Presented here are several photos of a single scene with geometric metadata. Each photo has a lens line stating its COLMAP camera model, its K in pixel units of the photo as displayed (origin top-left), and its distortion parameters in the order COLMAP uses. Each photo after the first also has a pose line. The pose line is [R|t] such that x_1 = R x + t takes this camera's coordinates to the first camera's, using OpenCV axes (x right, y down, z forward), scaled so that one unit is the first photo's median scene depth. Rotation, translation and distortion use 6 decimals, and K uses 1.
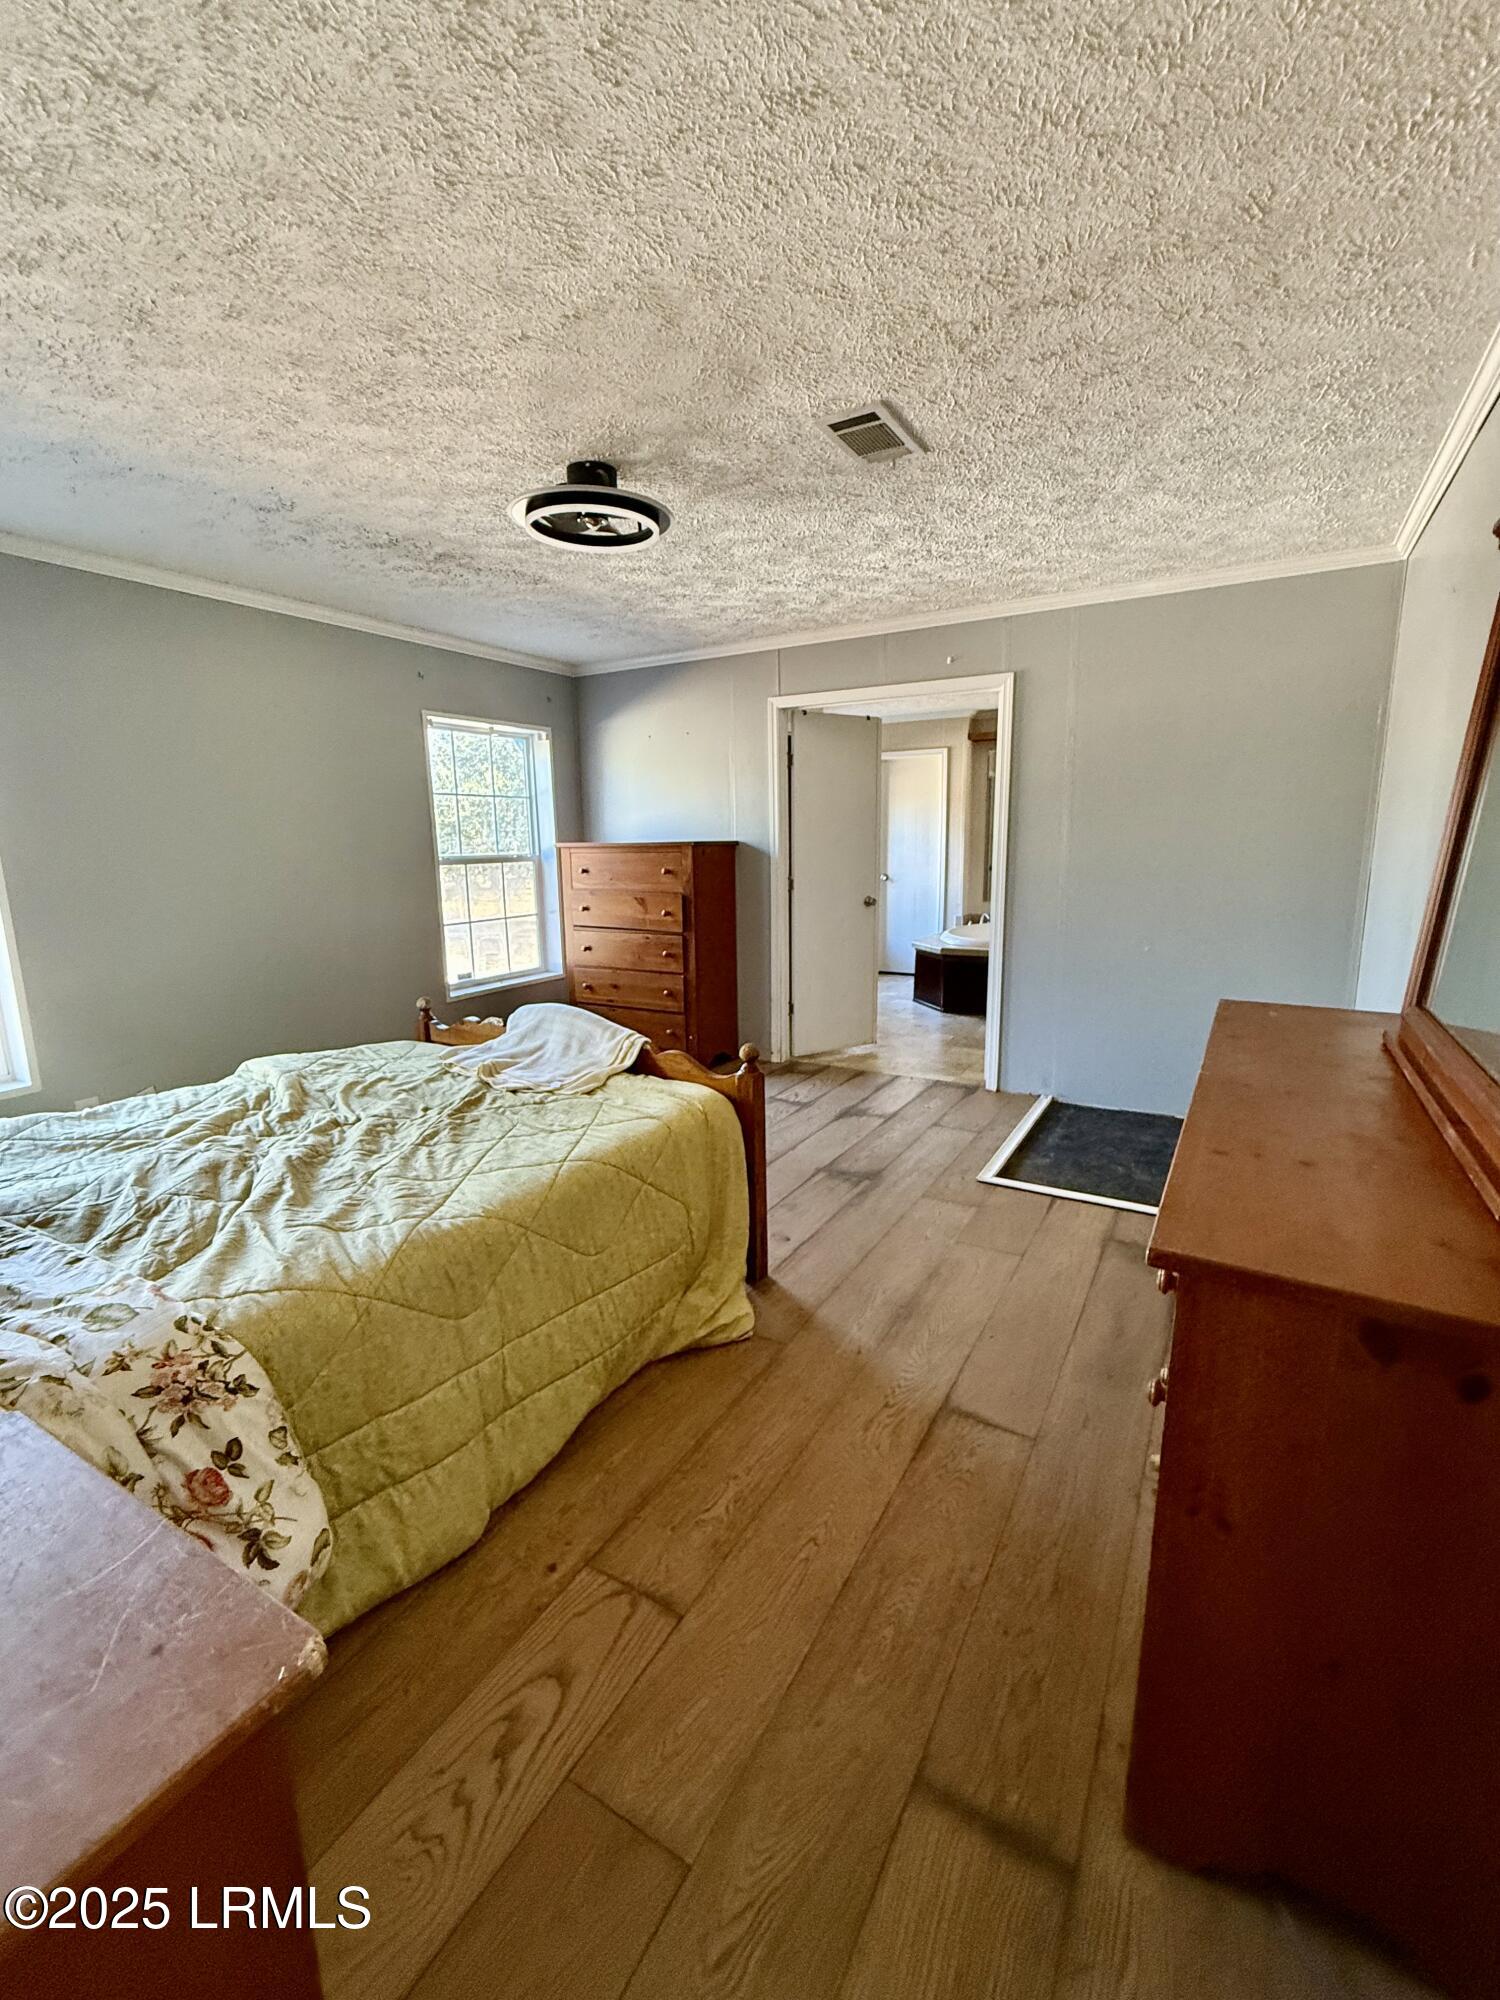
lens RADIAL K [[866.9, 0, 746.4], [0, 866.9, 1008.4], [0, 0, 1]] dist [0.003700, -0.000522]
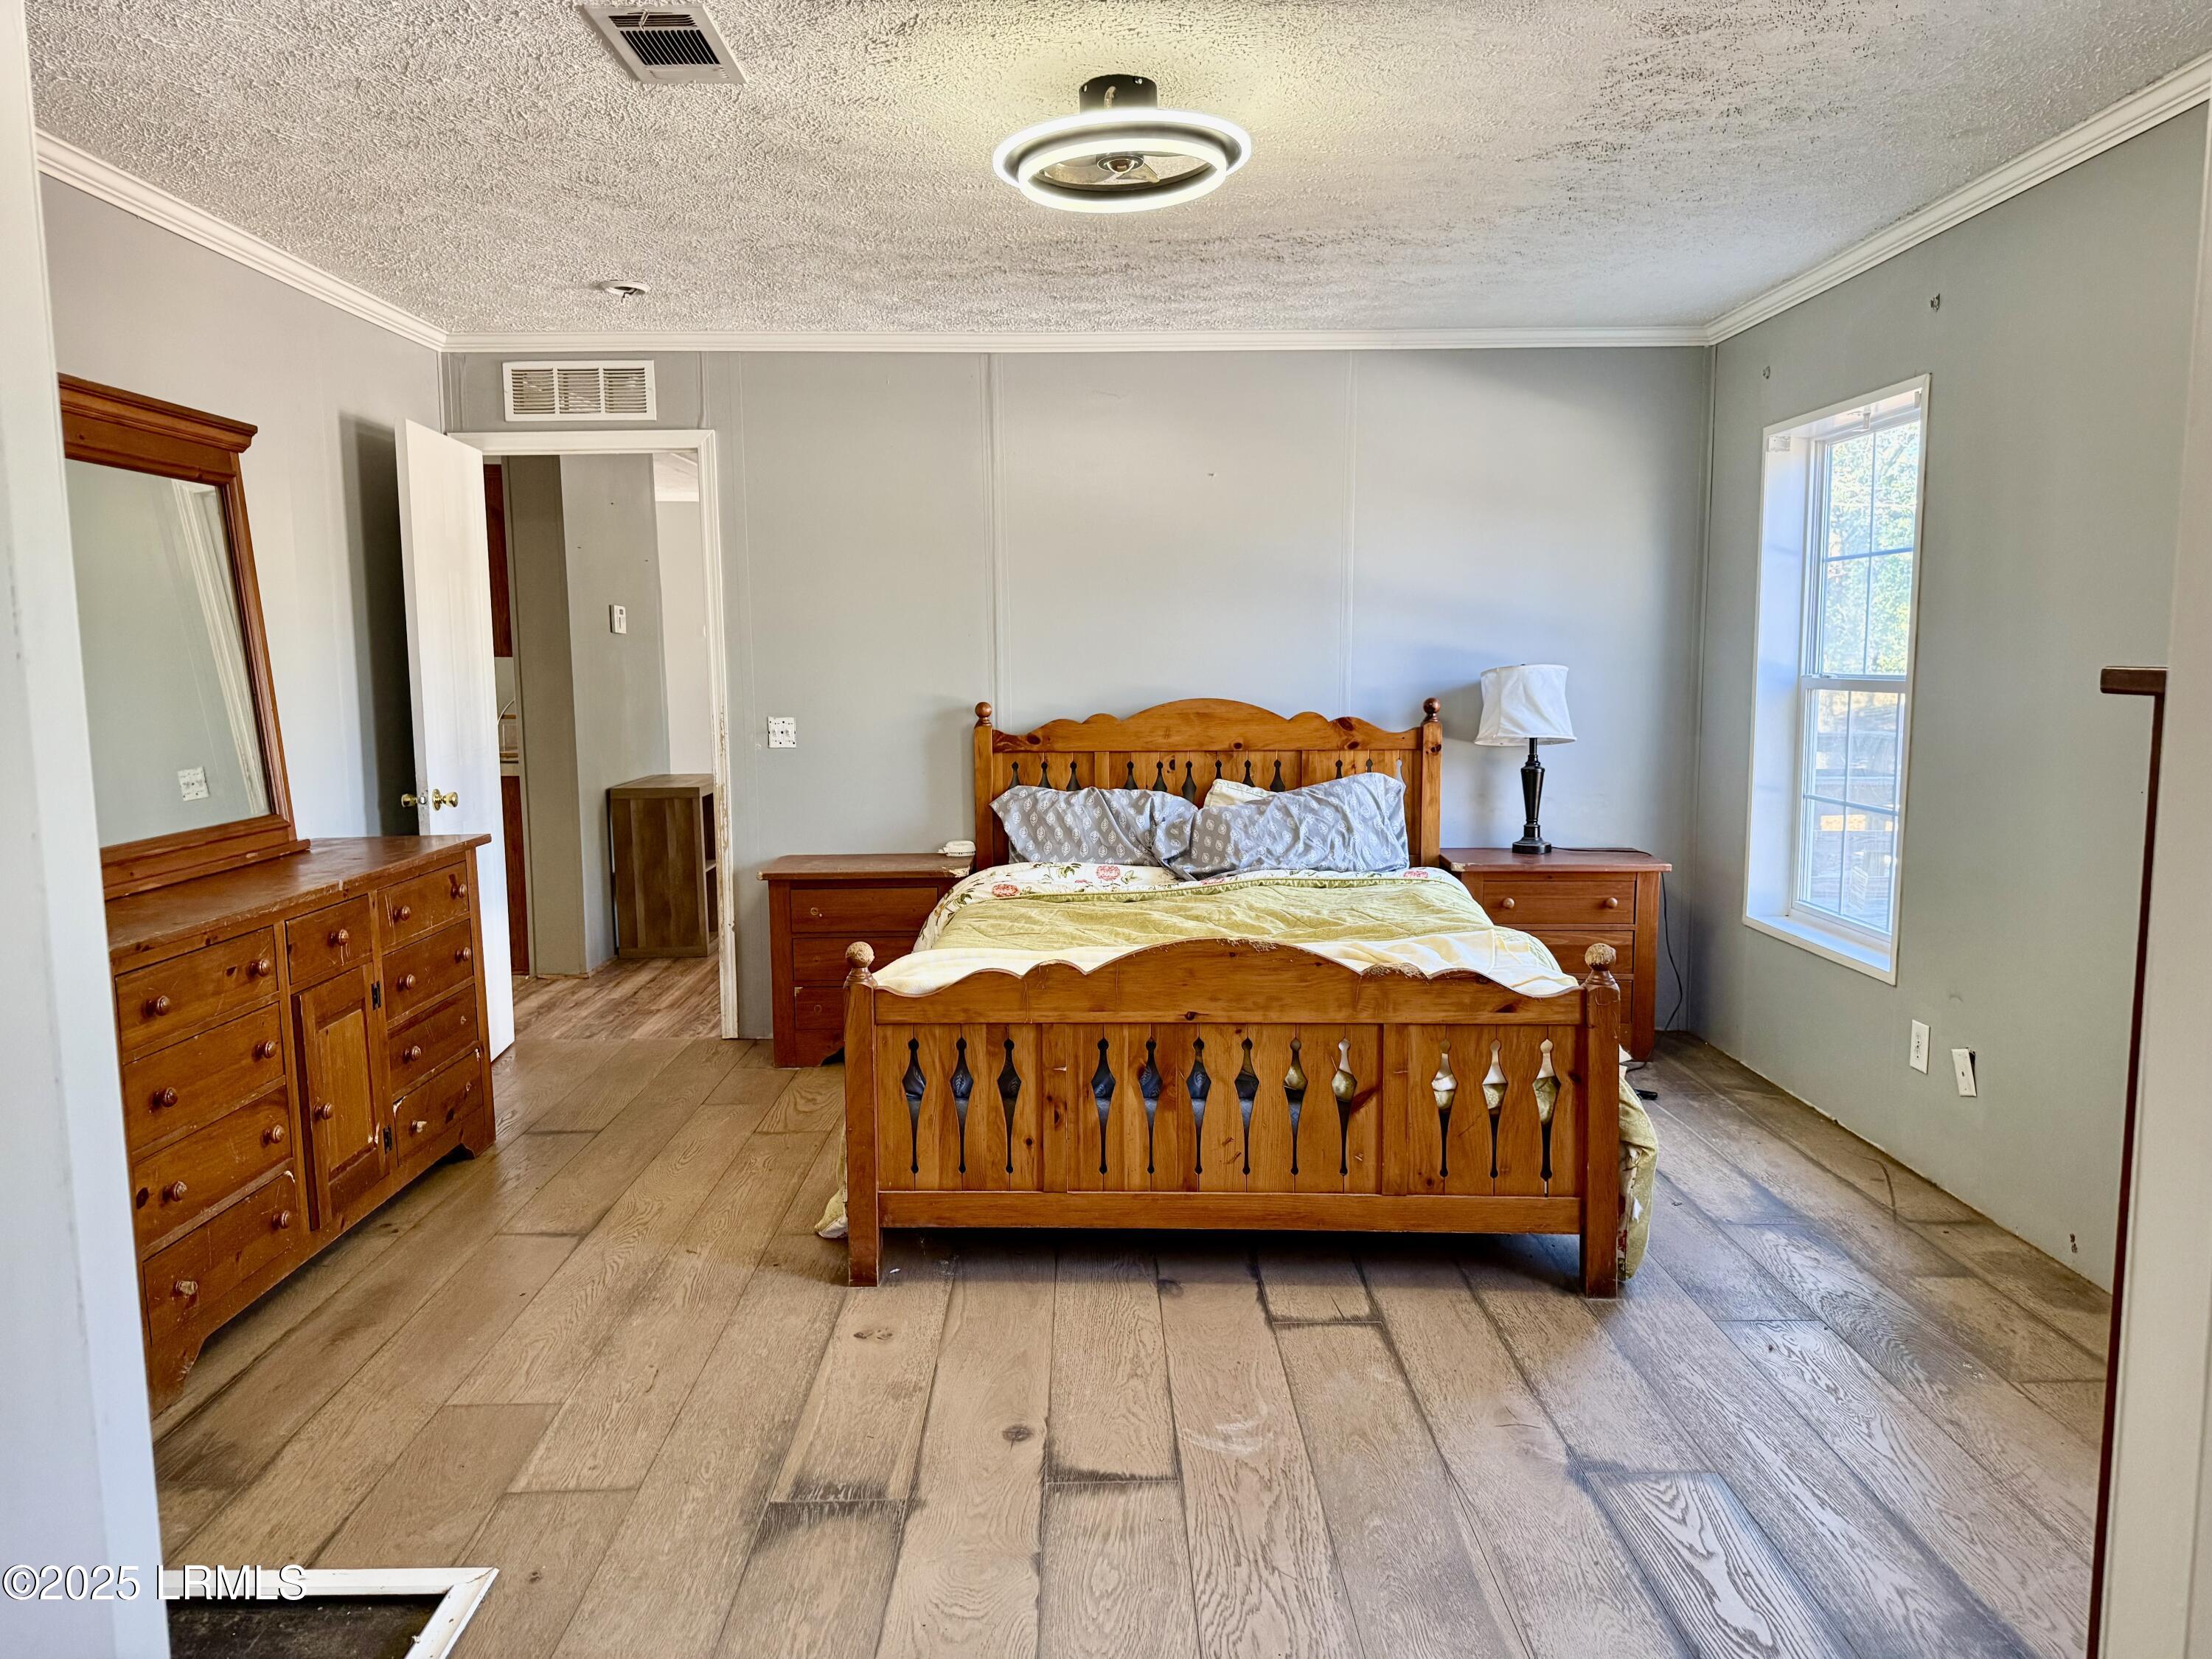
lens RADIAL K [[1552.4, 0, 1106.0], [0, 1552.4, 829.5], [0, 0, 1]] dist [0.054791, -0.047979]
pose [[-0.857320, 0.086777, -0.507417, 0.398571], [-0.072856, 0.955315, 0.286471, -0.365633], [0.509602, 0.282566, -0.812688, 1.787600]]
